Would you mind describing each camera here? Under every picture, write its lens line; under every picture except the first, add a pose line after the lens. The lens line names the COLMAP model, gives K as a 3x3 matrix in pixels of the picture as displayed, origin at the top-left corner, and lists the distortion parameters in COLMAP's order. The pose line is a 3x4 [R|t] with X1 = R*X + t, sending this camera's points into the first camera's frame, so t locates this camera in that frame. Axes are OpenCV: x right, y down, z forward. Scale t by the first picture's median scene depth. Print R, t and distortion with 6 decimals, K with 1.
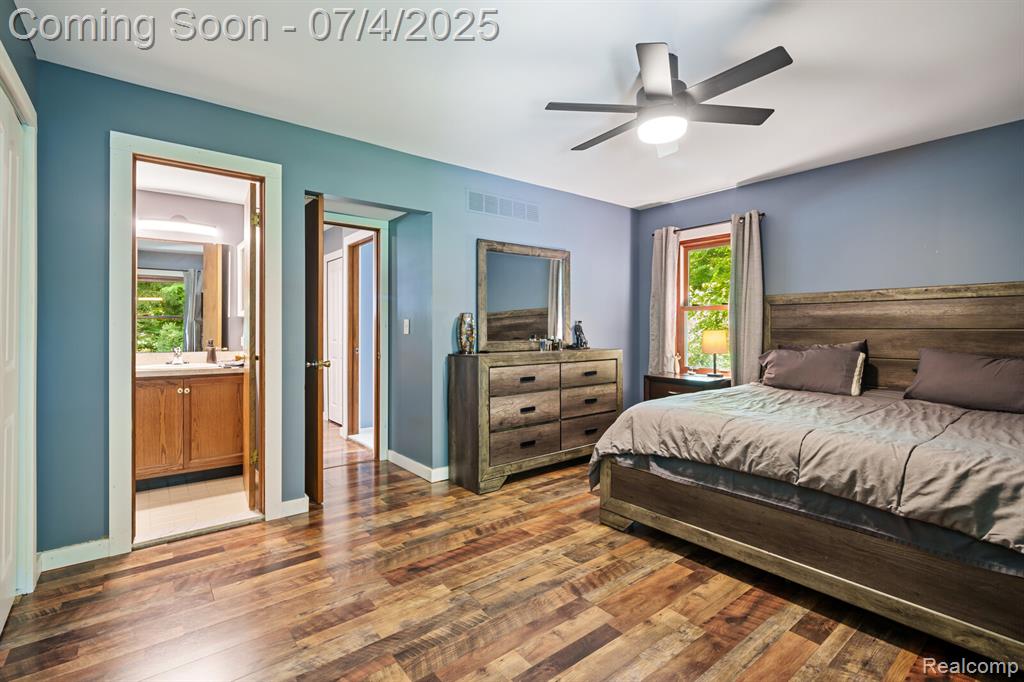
lens RADIAL K [[465.0, 0, 505.7], [0, 465.0, 330.4], [0, 0, 1]] dist [0.000750, -0.000477]
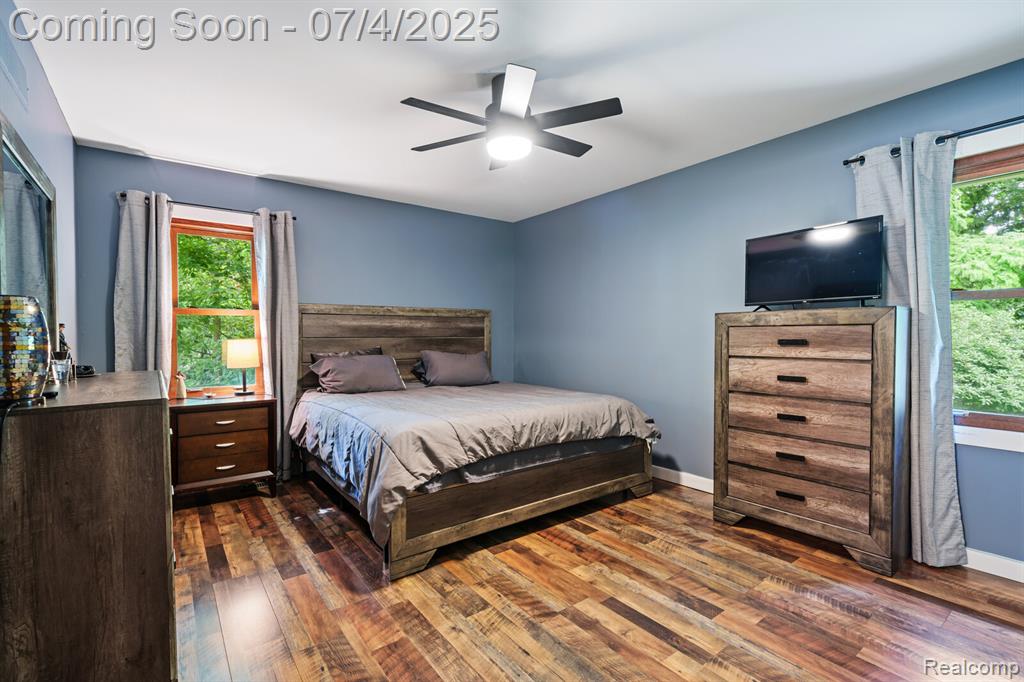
lens RADIAL K [[465.0, 0, 507.8], [0, 465.0, 344.6], [0, 0, 1]] dist [0.000750, -0.000477]
pose [[0.022714, -0.016602, 0.999604, -0.688989], [0.008255, 0.999831, 0.016418, -0.002474], [-0.999708, 0.007879, 0.022847, 0.927806]]
